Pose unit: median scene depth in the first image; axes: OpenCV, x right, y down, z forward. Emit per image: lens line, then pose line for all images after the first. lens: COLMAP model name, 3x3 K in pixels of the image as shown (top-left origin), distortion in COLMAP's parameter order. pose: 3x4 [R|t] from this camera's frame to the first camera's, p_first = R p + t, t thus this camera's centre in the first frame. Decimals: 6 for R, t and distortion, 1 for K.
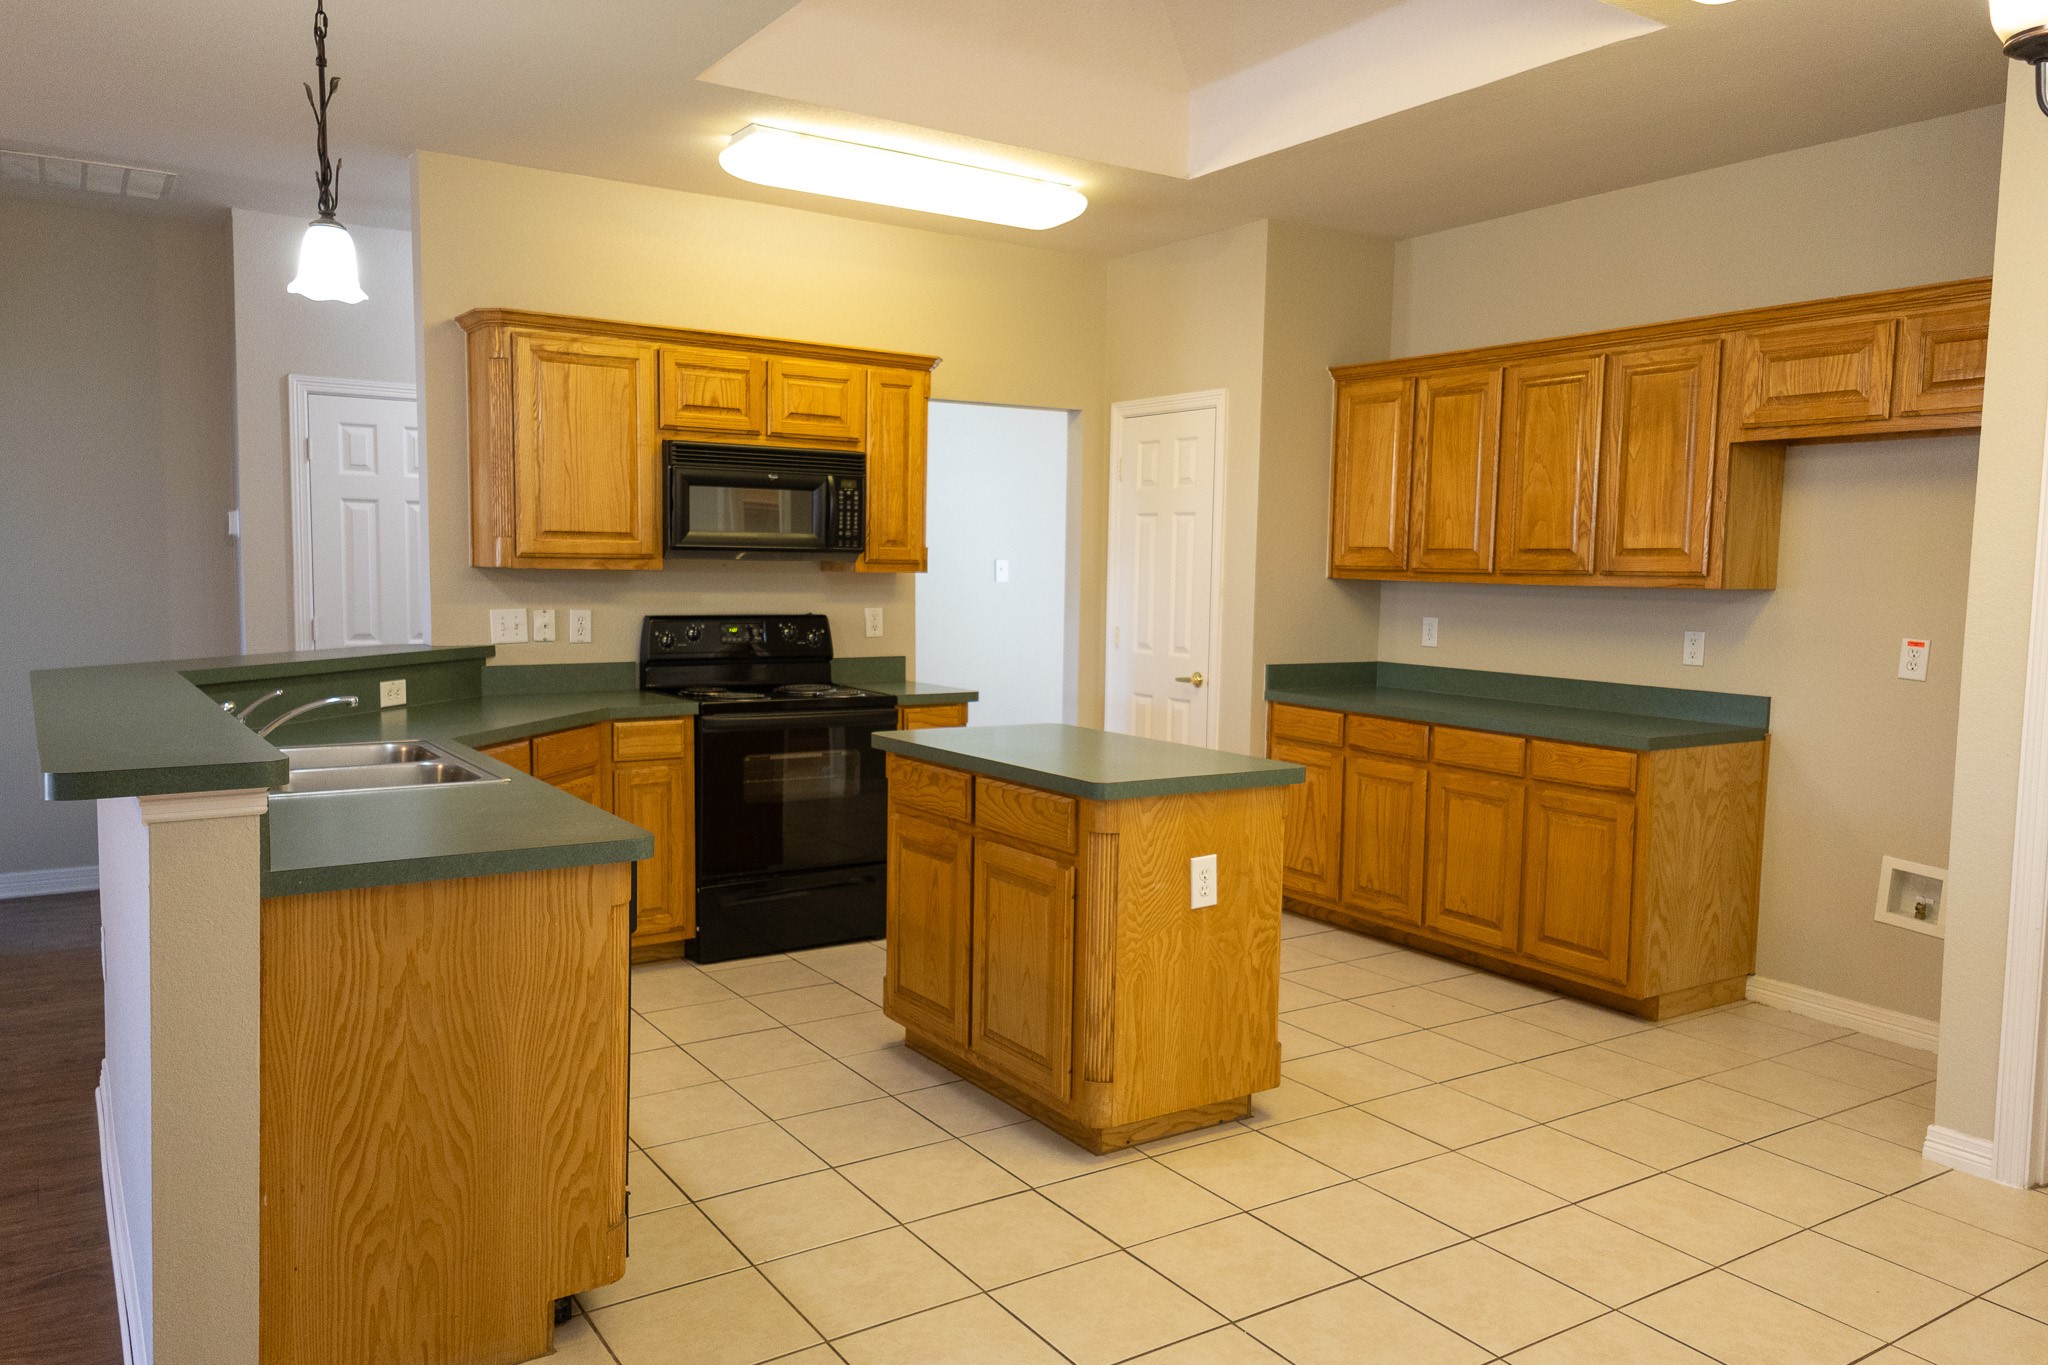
lens RADIAL K [[1453.9, 0, 1024.0], [0, 1453.9, 682.5], [0, 0, 1]] dist [0.036210, -0.005611]
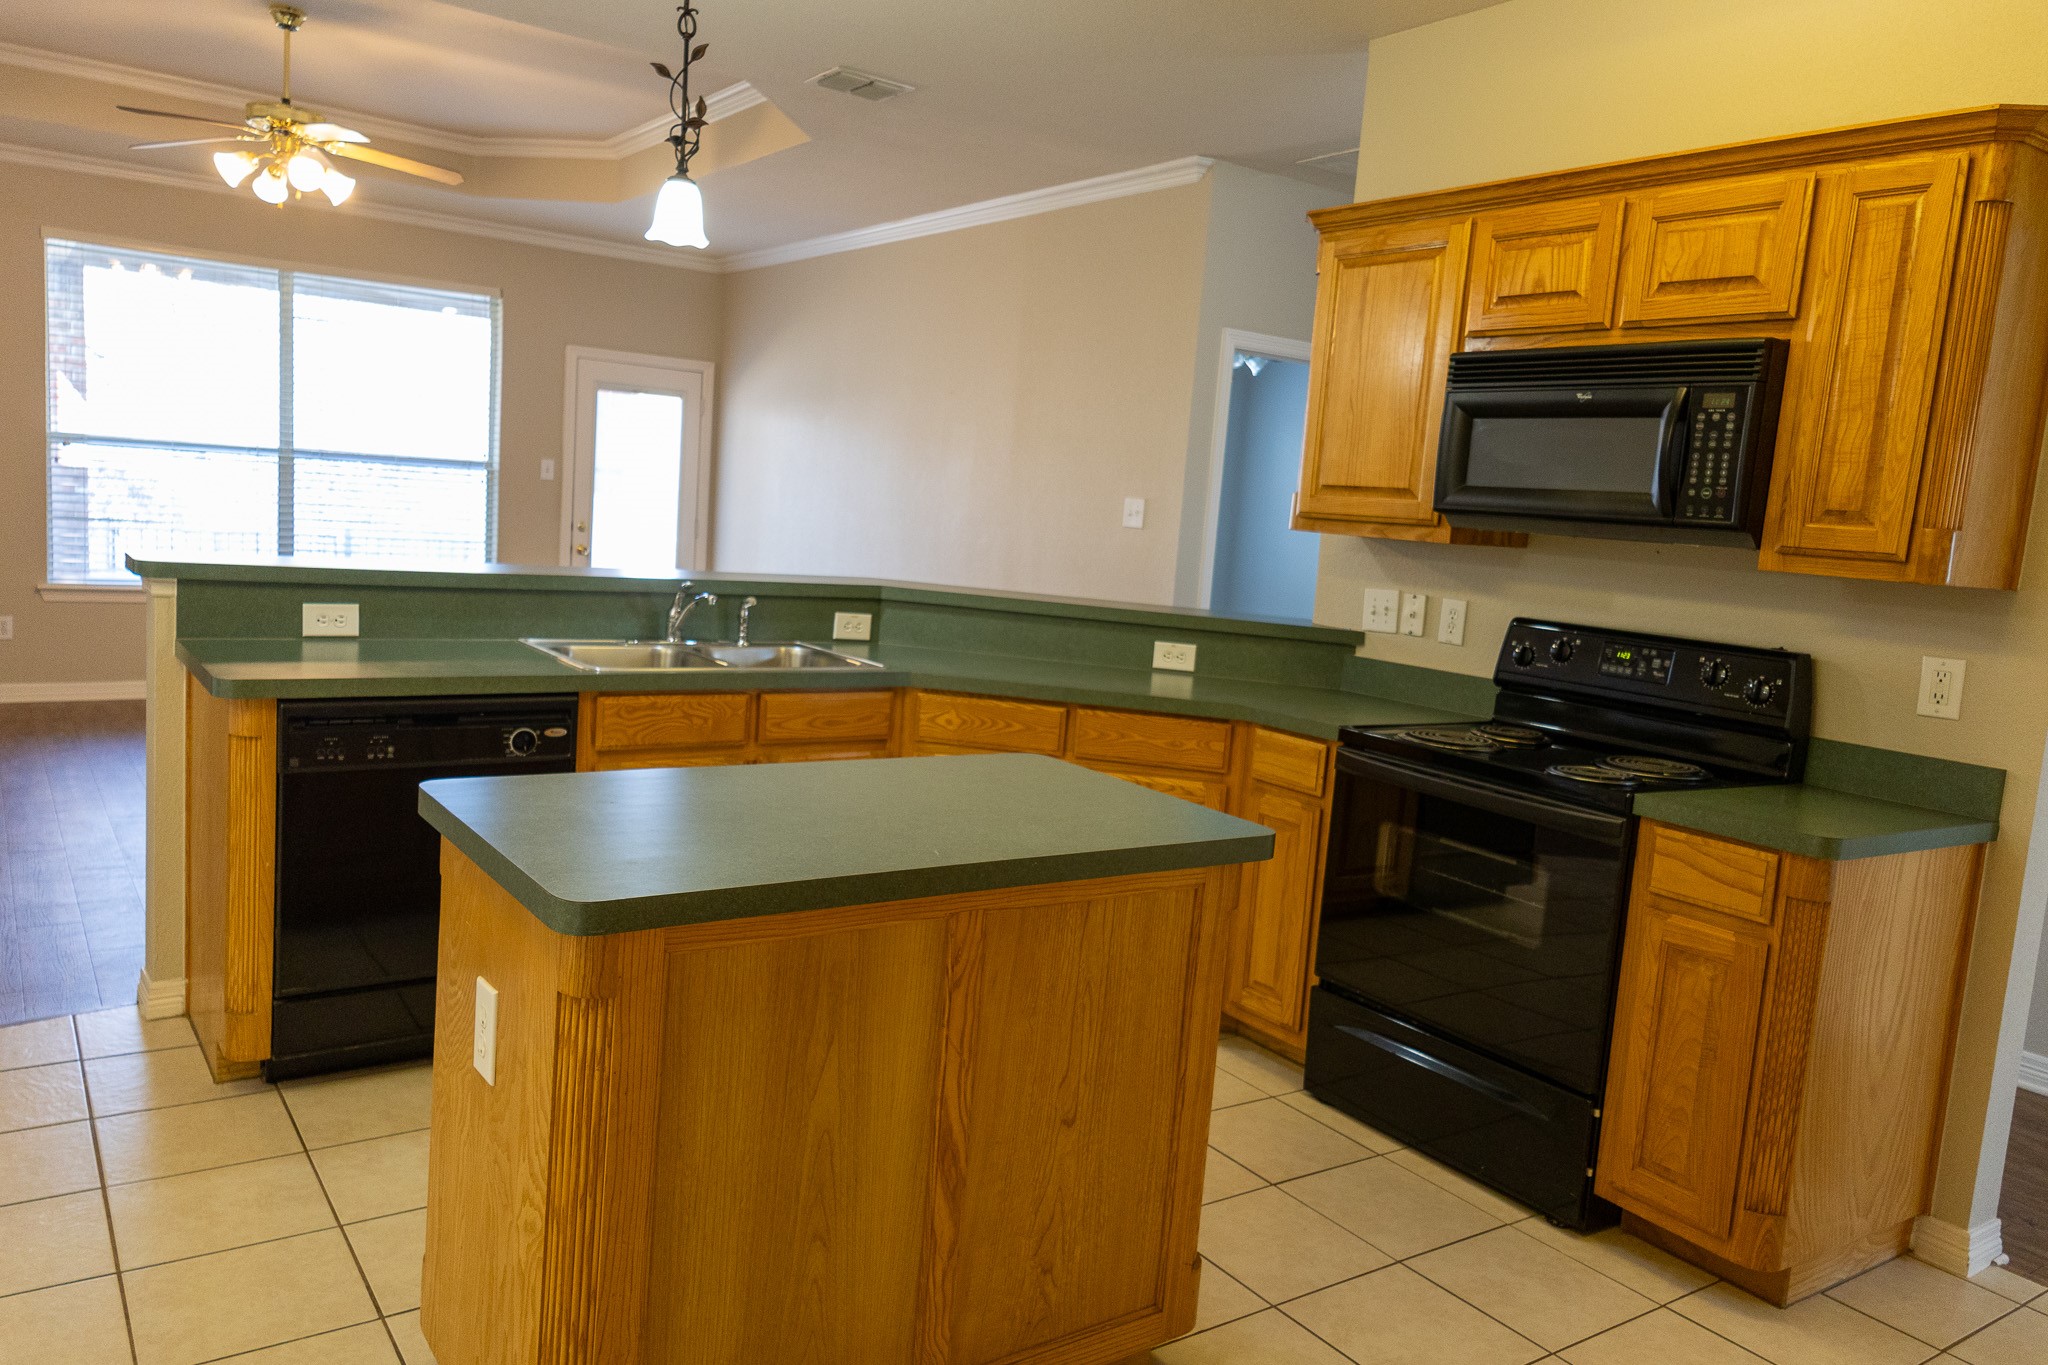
lens RADIAL K [[1453.9, 0, 1024.0], [0, 1453.9, 682.5], [0, 0, 1]] dist [0.036210, -0.005611]
pose [[0.025670, 0.112333, -0.993339, 0.430620], [-0.159233, 0.981439, 0.106872, -0.052822], [0.986907, 0.155429, 0.043081, 0.758045]]
